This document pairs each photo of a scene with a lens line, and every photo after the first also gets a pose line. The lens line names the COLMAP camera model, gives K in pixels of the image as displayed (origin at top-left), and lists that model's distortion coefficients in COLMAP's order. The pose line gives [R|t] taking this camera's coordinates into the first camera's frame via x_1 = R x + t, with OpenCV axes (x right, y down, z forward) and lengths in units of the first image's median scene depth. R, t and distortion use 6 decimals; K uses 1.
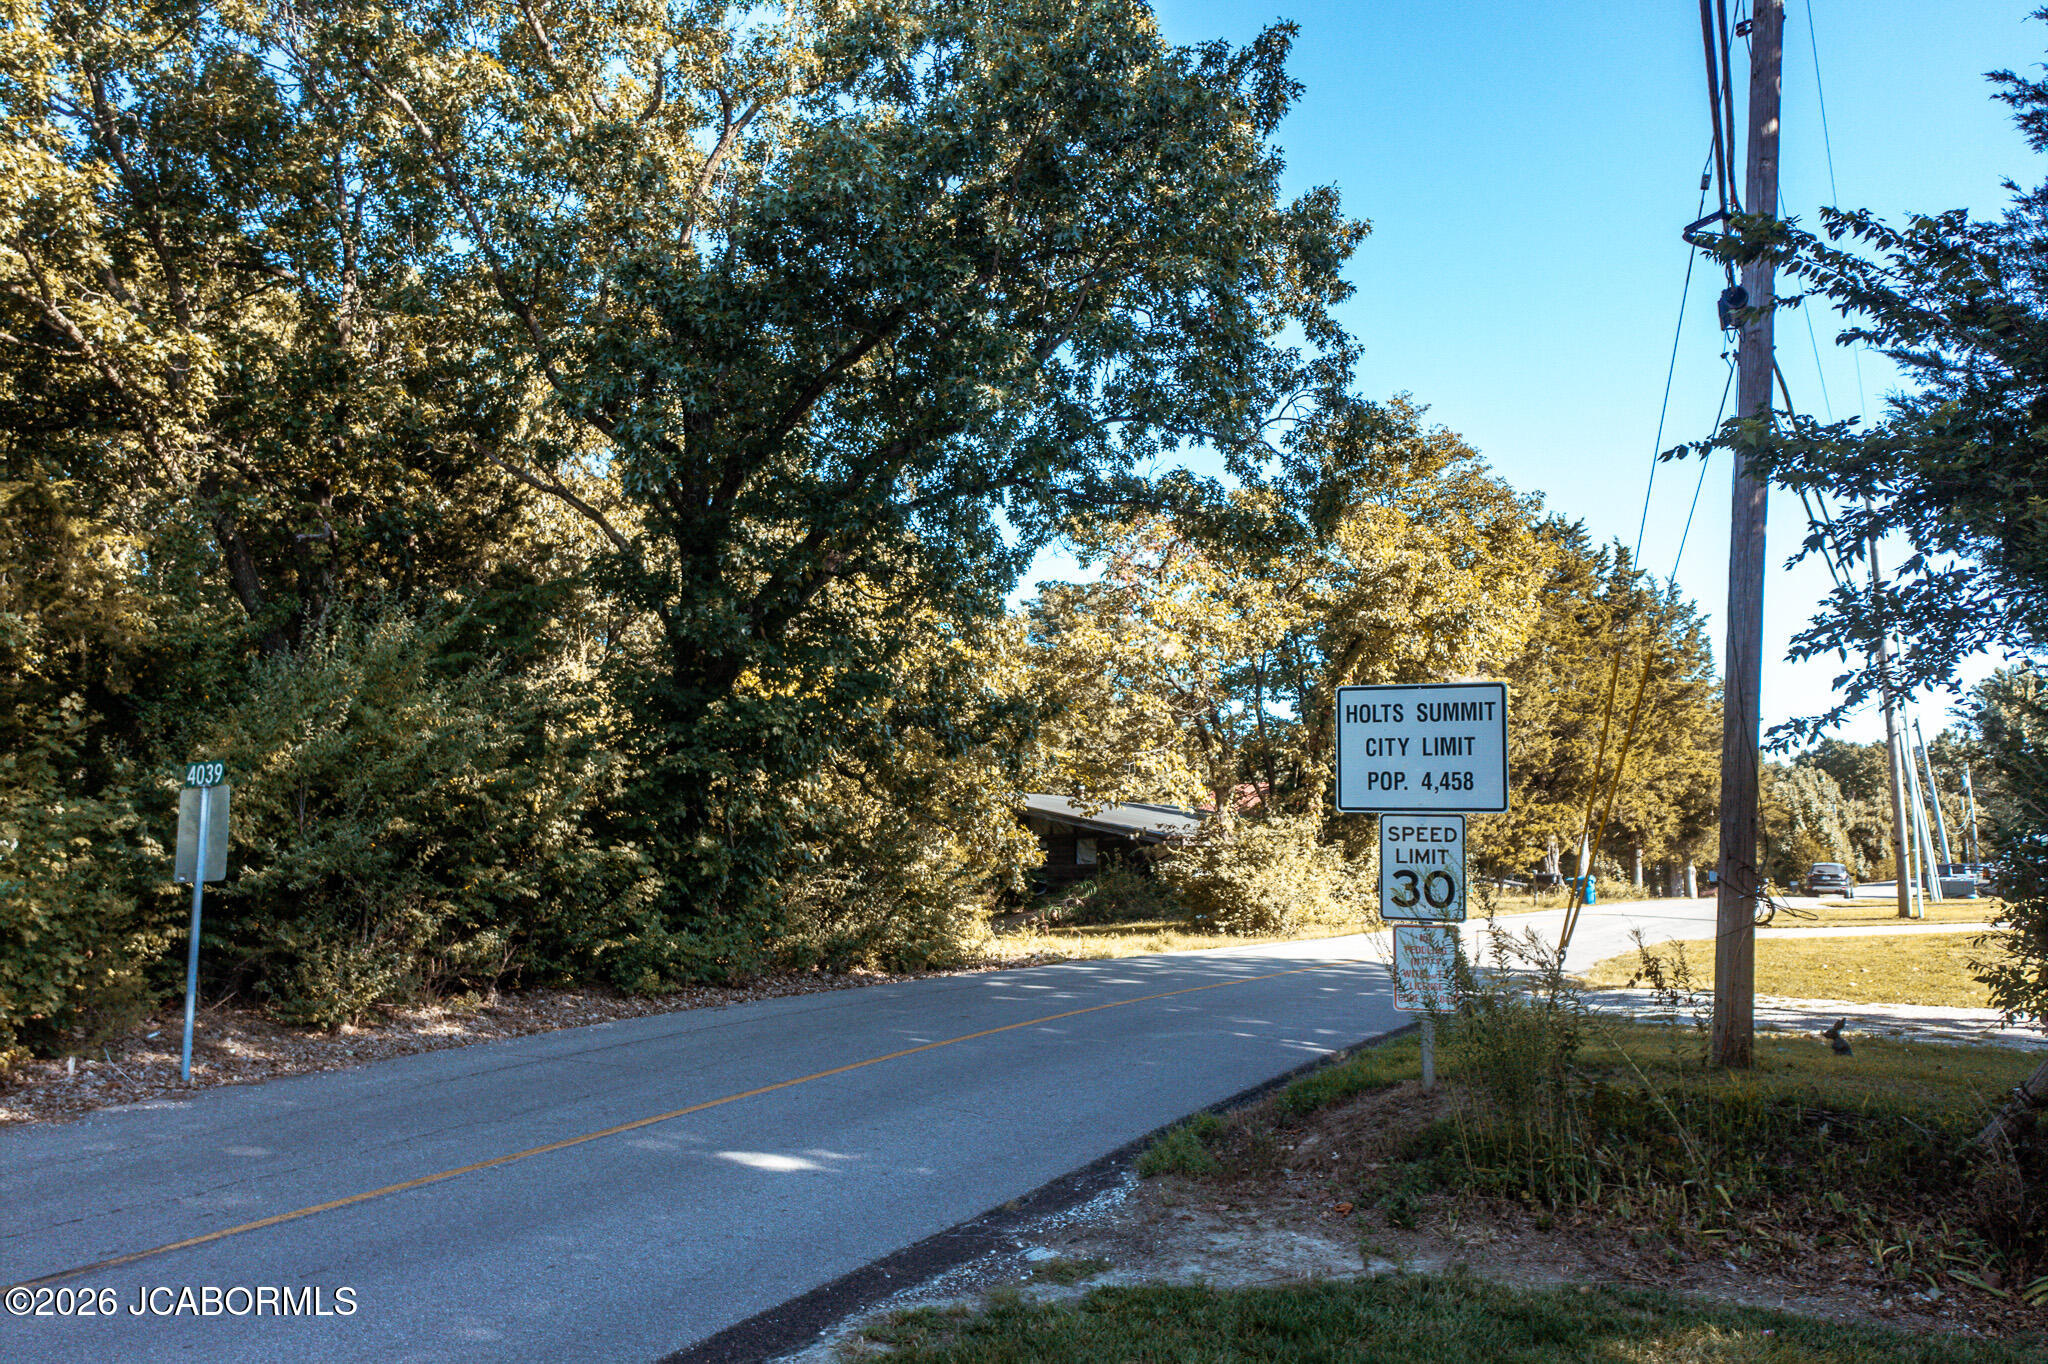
lens RADIAL K [[1535.4, 0, 1024.0], [0, 1535.4, 682.0], [0, 0, 1]] dist [0.002955, 0.002044]
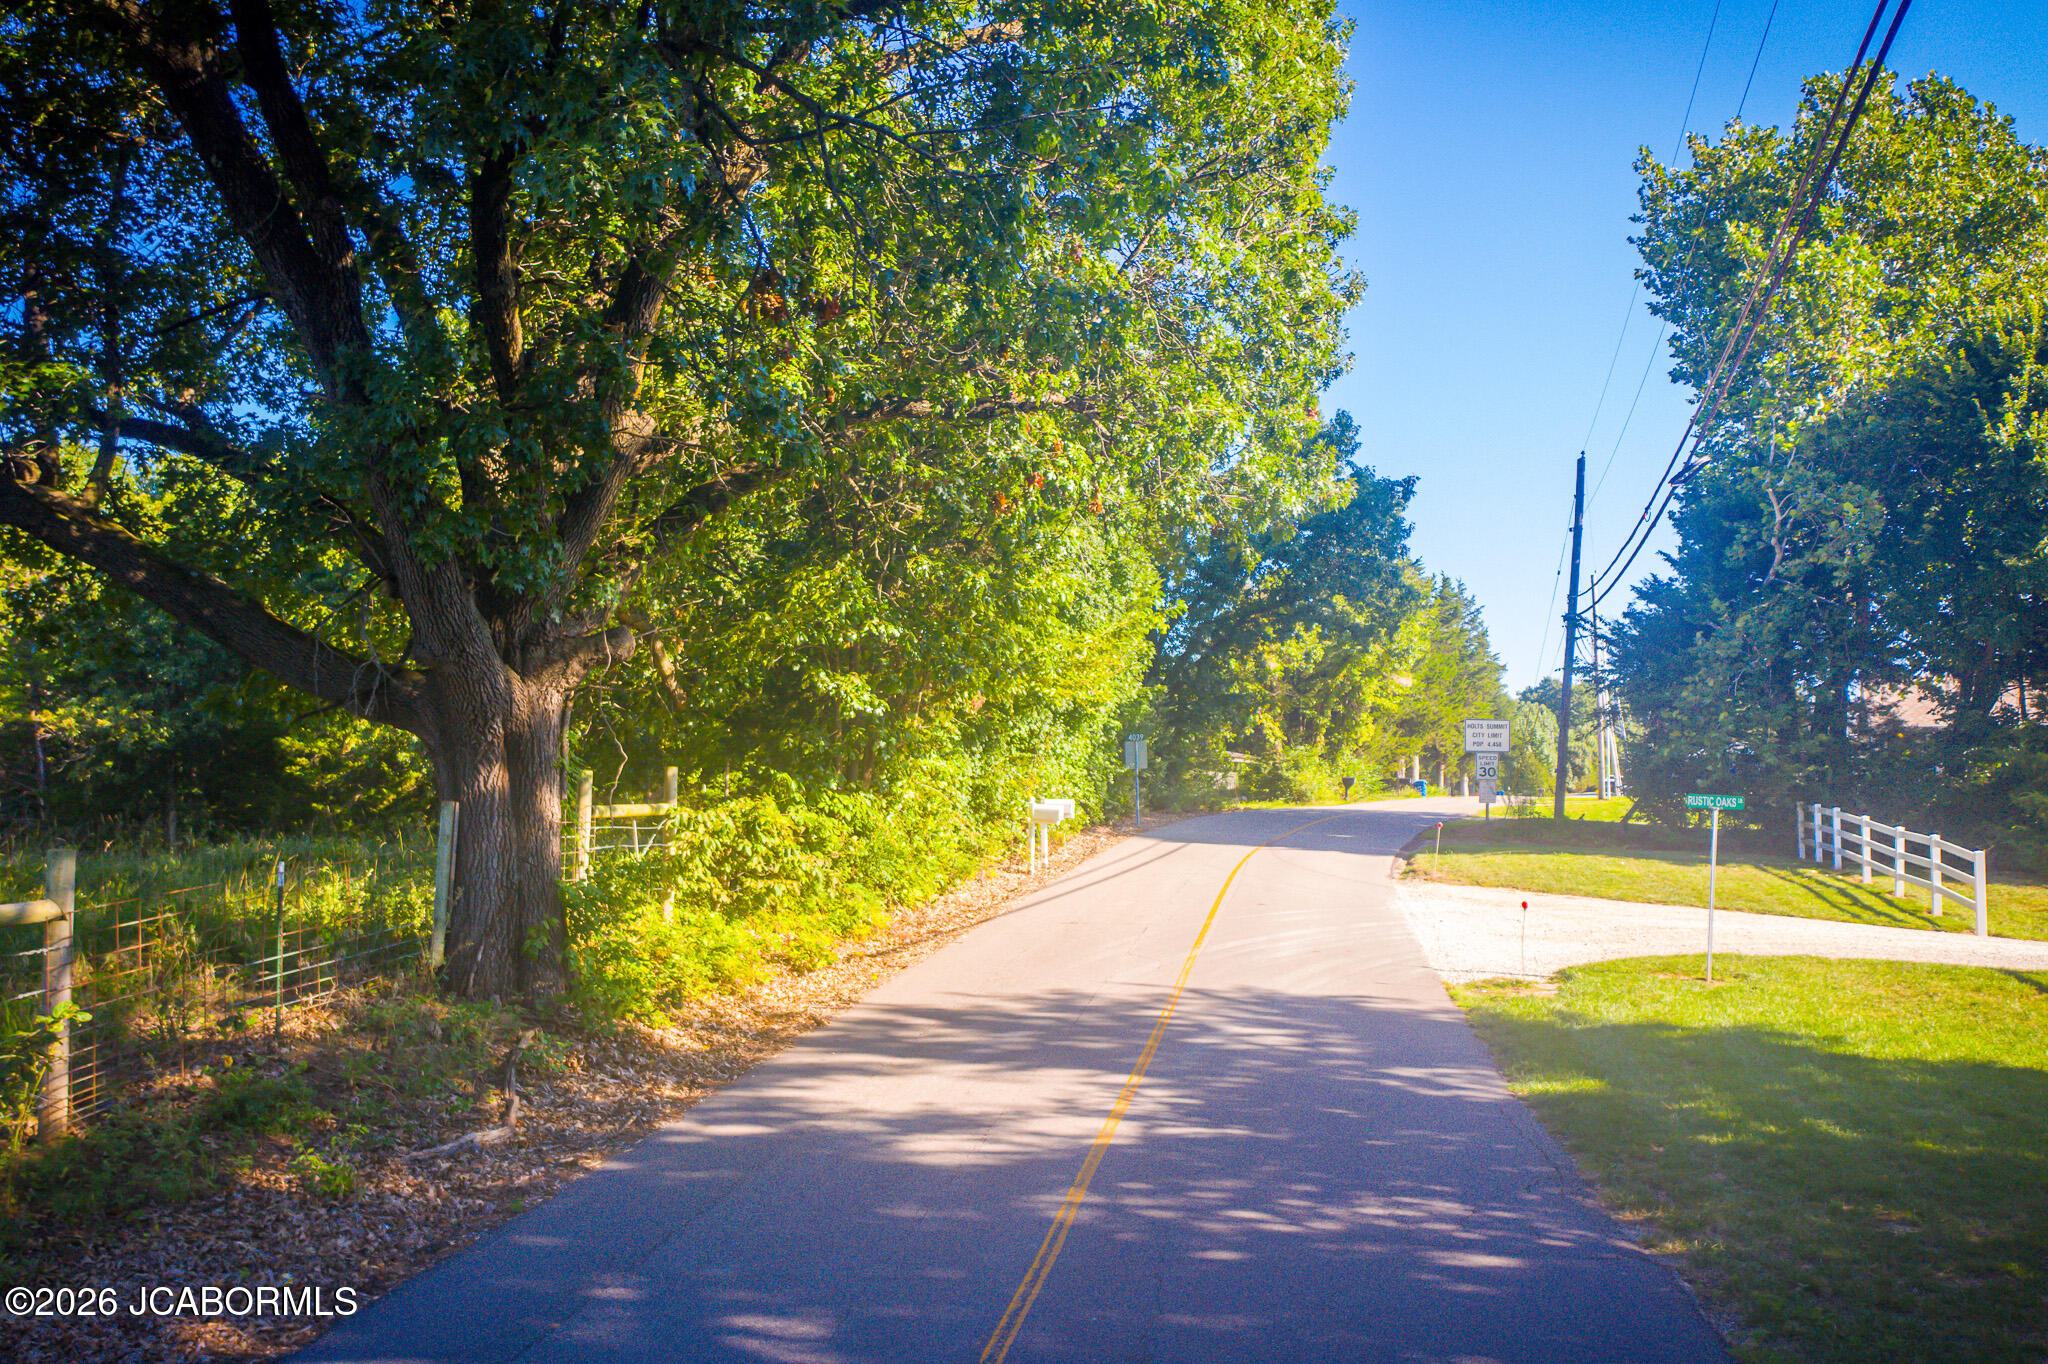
lens RADIAL K [[1535.4, 0, 1024.0], [0, 1535.4, 682.0], [0, 0, 1]] dist [0.002955, 0.002044]
pose [[0.987447, 0.016172, 0.157123, -0.309086], [-0.024844, 0.998265, 0.053387, -0.055365], [-0.155987, -0.056620, 0.986135, -0.542723]]
